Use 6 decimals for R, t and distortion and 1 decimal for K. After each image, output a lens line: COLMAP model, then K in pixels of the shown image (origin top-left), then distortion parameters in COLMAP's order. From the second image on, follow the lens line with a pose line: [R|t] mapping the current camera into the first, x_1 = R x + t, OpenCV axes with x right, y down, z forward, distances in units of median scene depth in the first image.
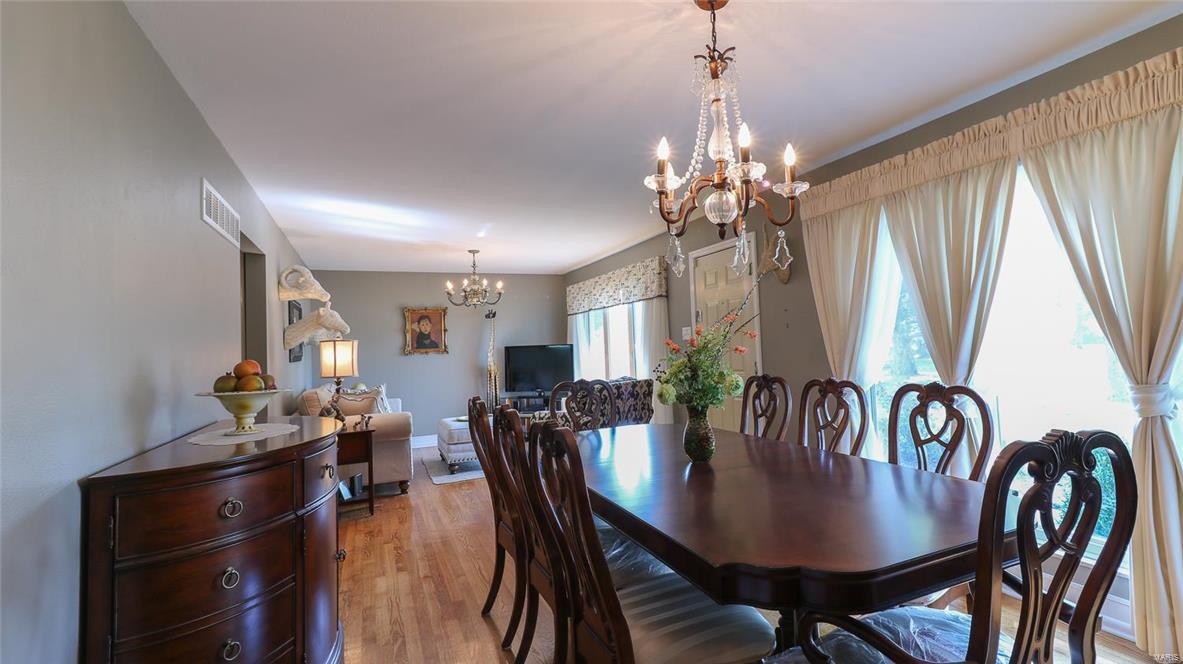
lens RADIAL K [[581.7, 0, 591.5], [0, 581.7, 332.0], [0, 0, 1]] dist [-0.000114, -0.000059]
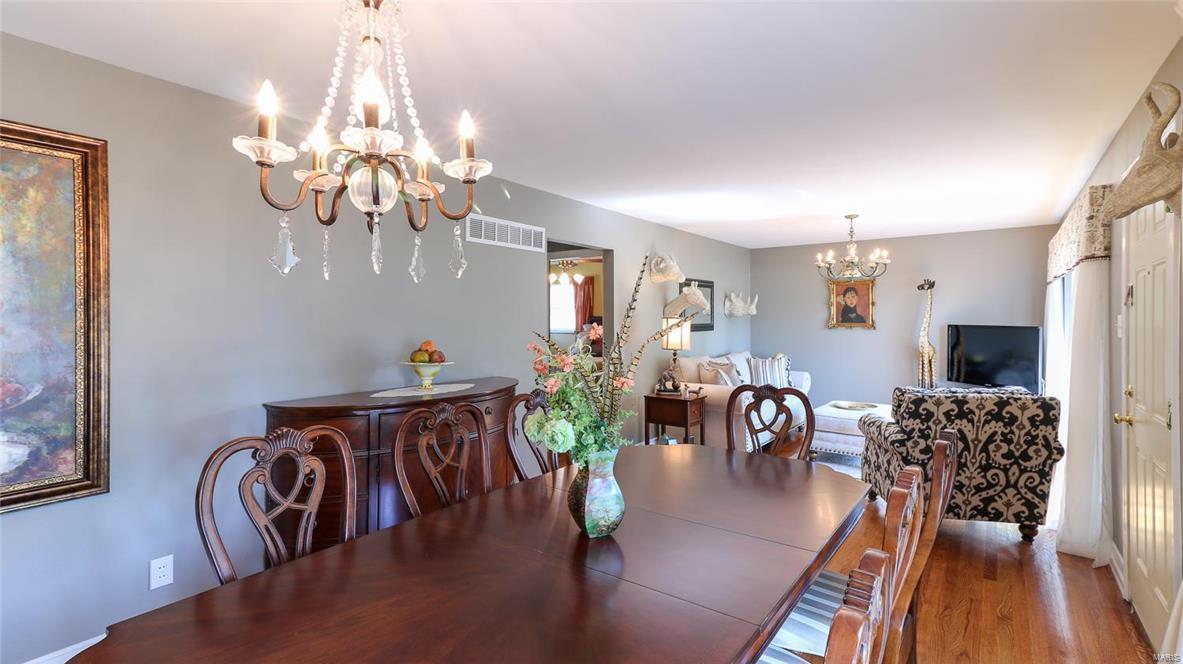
lens RADIAL K [[536.1, 0, 593.7], [0, 536.1, 317.6], [0, 0, 1]] dist [-0.000702, -0.000063]
pose [[0.425613, 0.039360, -0.904049, 0.403475], [0.014143, 0.998642, 0.050136, -0.037089], [0.904795, -0.034125, 0.424478, 0.342188]]
